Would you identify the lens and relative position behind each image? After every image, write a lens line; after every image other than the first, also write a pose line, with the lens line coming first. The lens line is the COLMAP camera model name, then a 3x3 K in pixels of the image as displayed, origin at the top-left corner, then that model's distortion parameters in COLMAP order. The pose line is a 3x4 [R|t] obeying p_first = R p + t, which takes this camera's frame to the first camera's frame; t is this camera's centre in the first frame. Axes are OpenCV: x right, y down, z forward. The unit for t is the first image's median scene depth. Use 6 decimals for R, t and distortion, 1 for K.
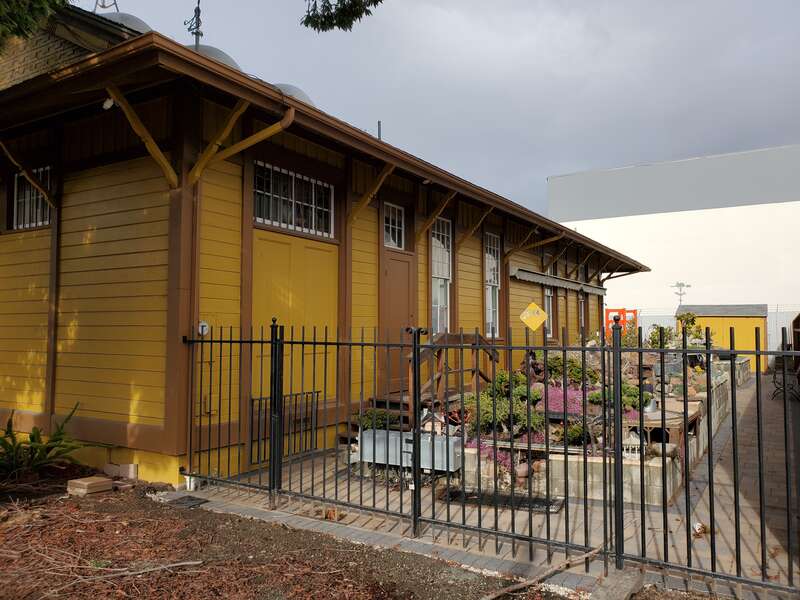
lens RADIAL K [[641.7, 0, 385.5], [0, 641.7, 287.8], [0, 0, 1]] dist [0.014941, -0.001778]
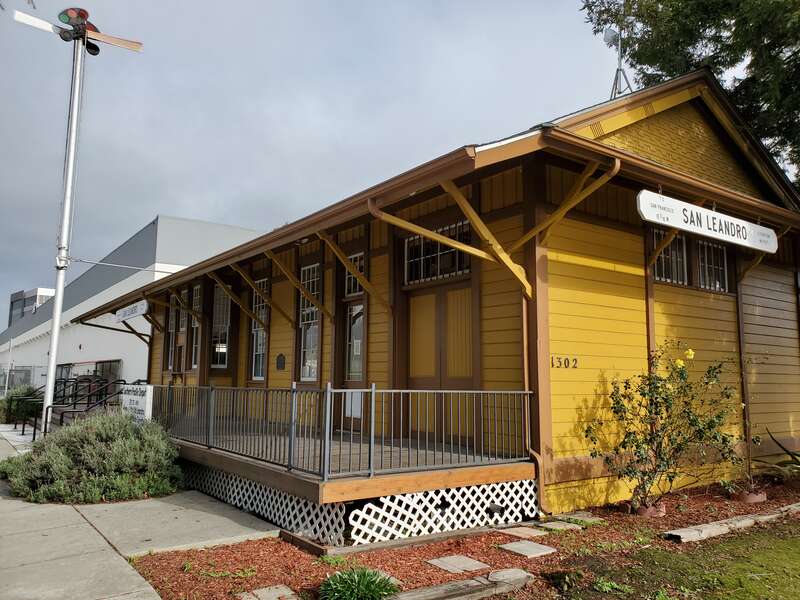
lens RADIAL K [[619.6, 0, 400.0], [0, 619.6, 300.0], [0, 0, 1]] dist [0.008691, 0.004410]
pose [[0.380384, 0.119294, 0.917102, -1.989457], [-0.071069, 0.992484, -0.099622, 0.090333], [-0.922094, -0.027283, 0.386003, 1.171337]]
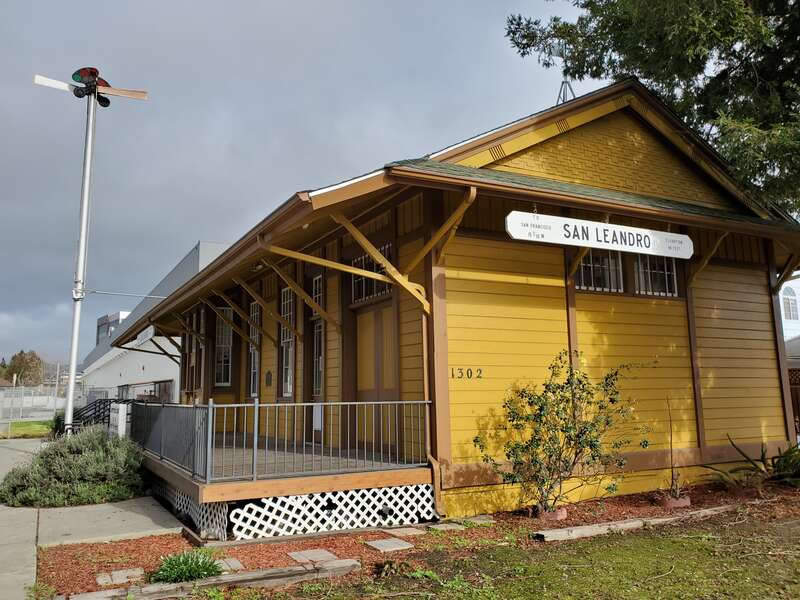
lens RADIAL K [[641.7, 0, 385.5], [0, 641.7, 287.8], [0, 0, 1]] dist [0.014941, -0.001778]
pose [[0.511867, 0.129212, 0.849292, -1.985249], [-0.042077, 0.991208, -0.125443, 0.070895], [-0.858033, 0.028475, 0.512804, 0.872989]]
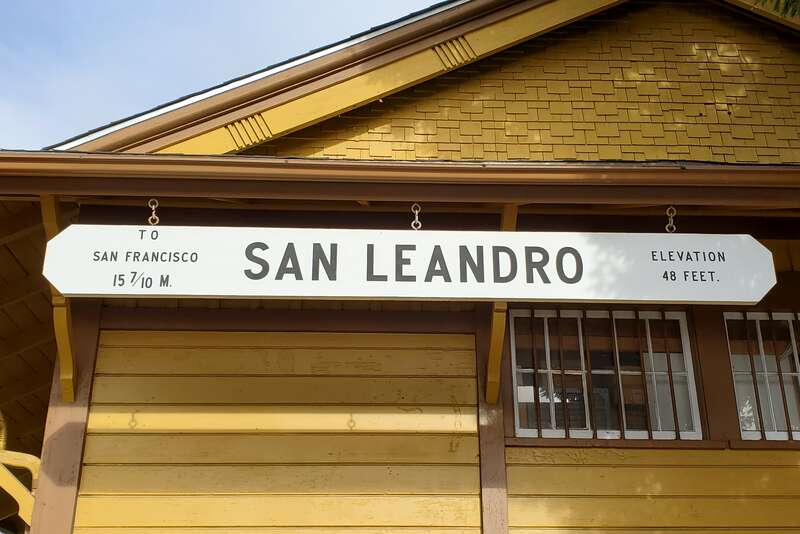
lens RADIAL K [[926.0, 0, 400.0], [0, 926.0, 267.0], [0, 0, 1]] dist [0.114979, -0.006679]
pose [[0.828488, 0.232820, 0.509316, -1.204134], [-0.034543, 0.928995, -0.368476, 0.038931], [-0.558941, 0.287684, 0.777704, 0.691067]]
